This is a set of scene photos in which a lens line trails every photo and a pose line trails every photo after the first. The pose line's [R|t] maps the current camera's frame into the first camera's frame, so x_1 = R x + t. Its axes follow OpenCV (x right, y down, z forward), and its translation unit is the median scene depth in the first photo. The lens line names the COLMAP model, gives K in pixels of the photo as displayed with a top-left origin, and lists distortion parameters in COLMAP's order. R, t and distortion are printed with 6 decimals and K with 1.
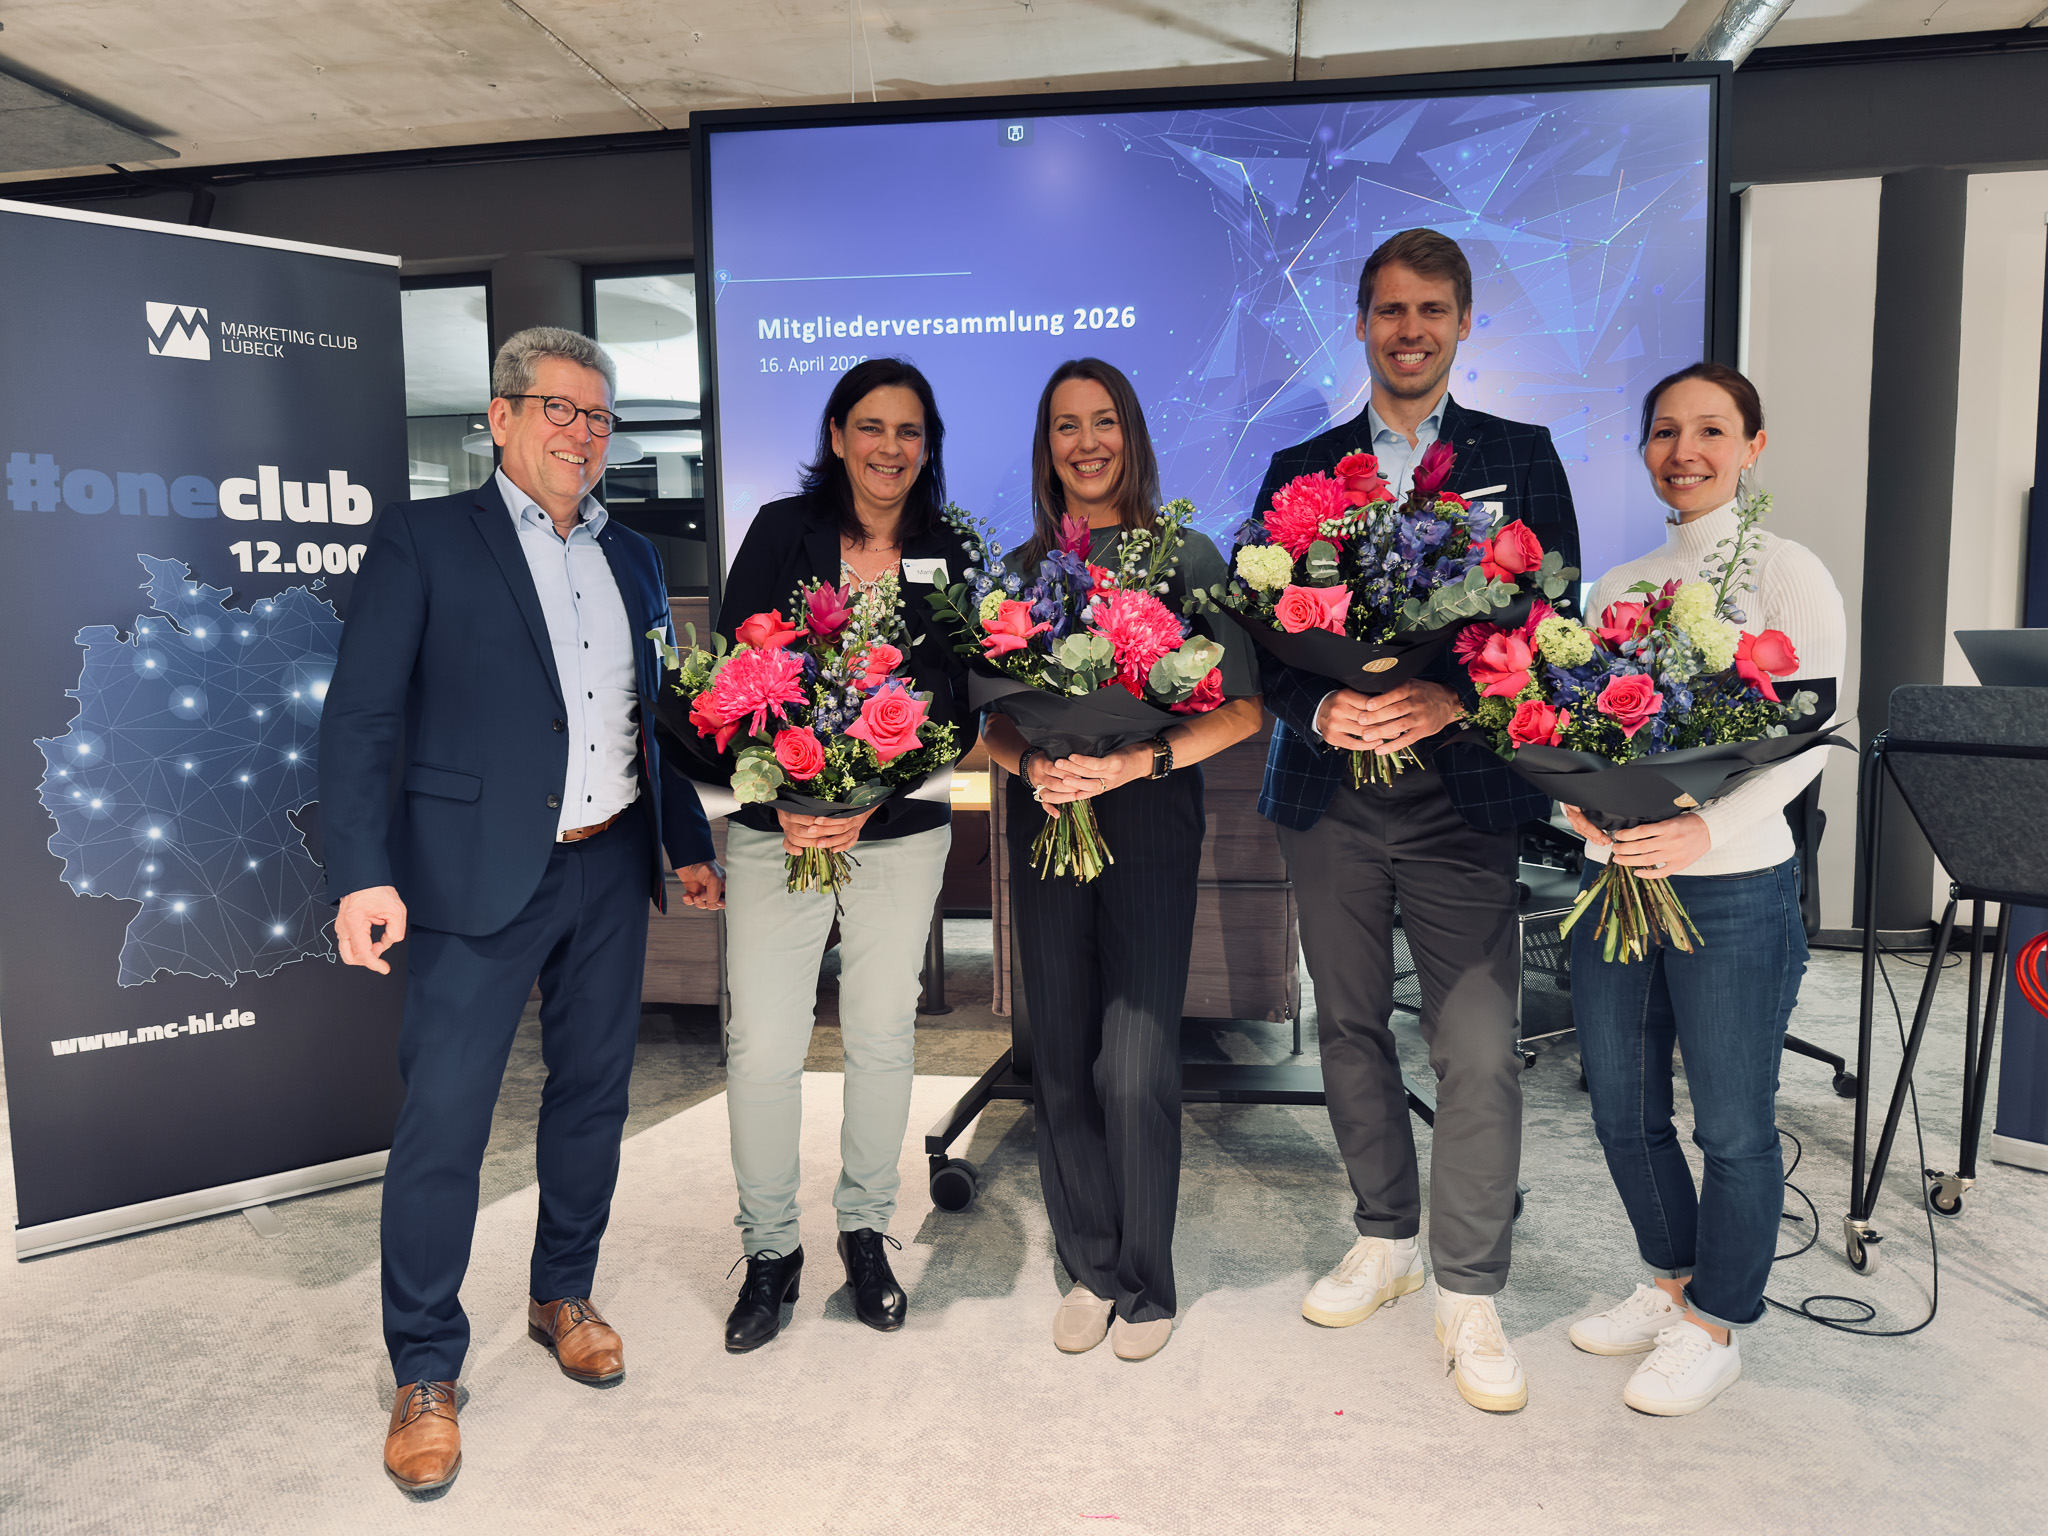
lens RADIAL K [[1455.2, 0, 1013.5], [0, 1455.2, 772.3], [0, 0, 1]] dist [0.019985, -0.033625]
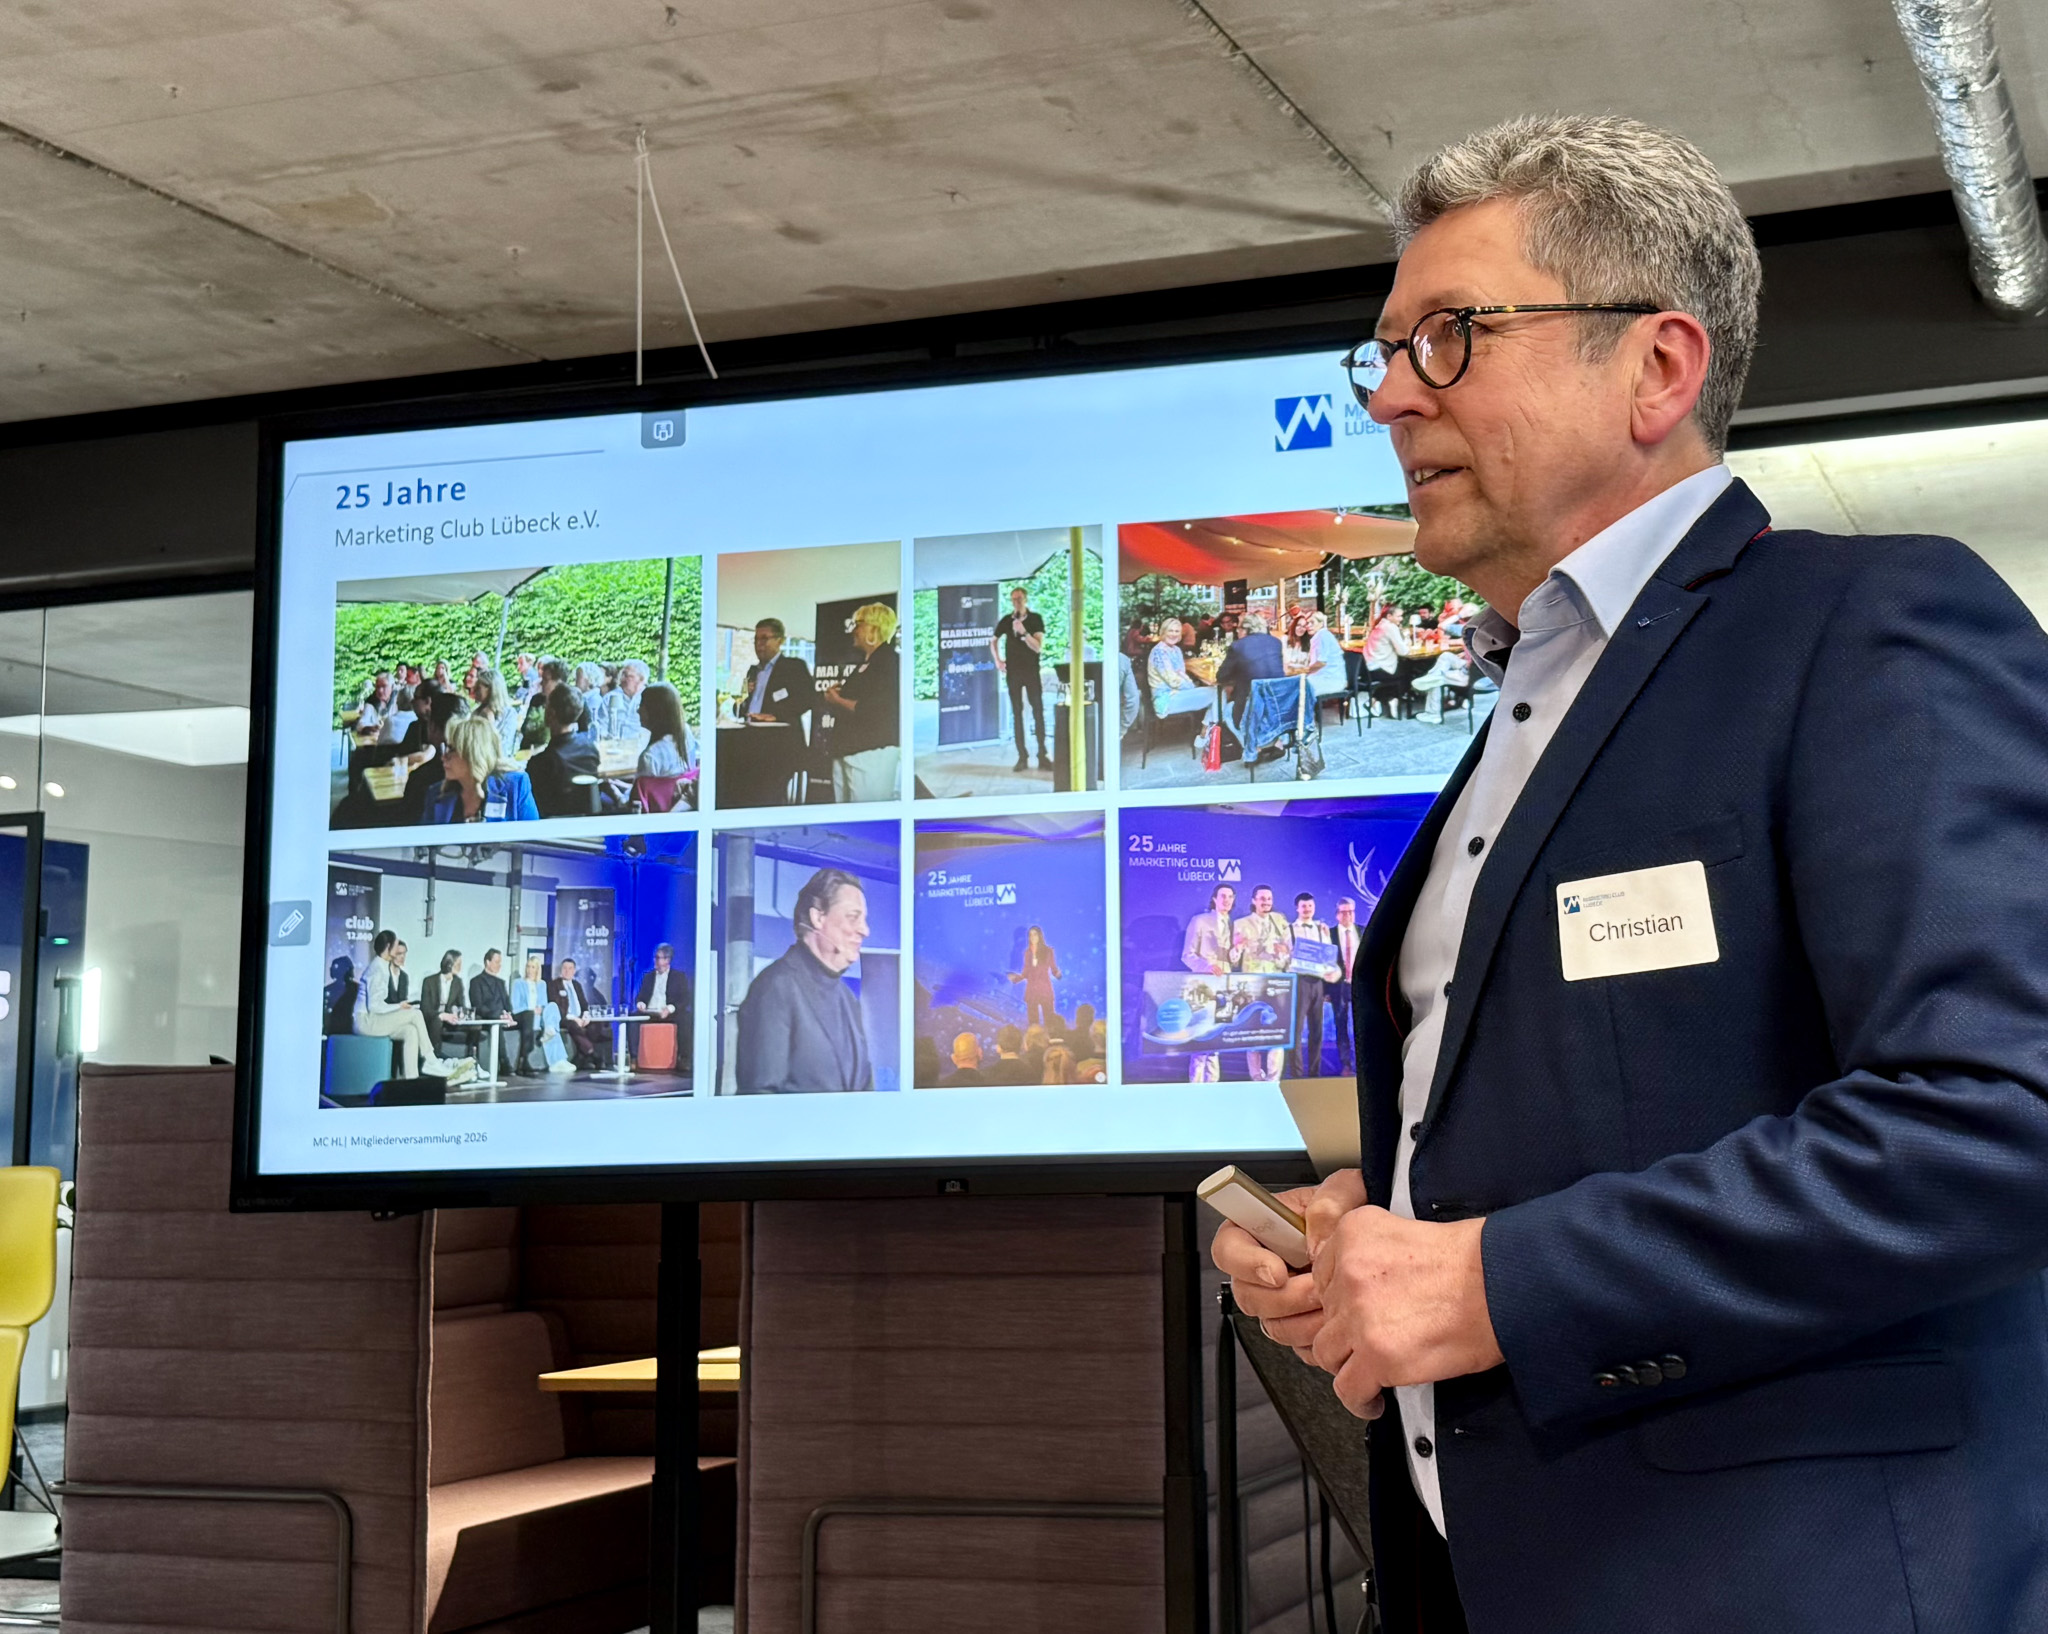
lens RADIAL K [[2846.7, 0, 1262.2], [0, 2846.7, 745.3], [0, 0, 1]] dist [0.075419, 0.000000]
pose [[0.986277, -0.025528, -0.163113, 0.540401], [-0.011246, 0.975292, -0.220635, 0.034975], [0.164715, 0.219441, 0.961621, -0.315418]]
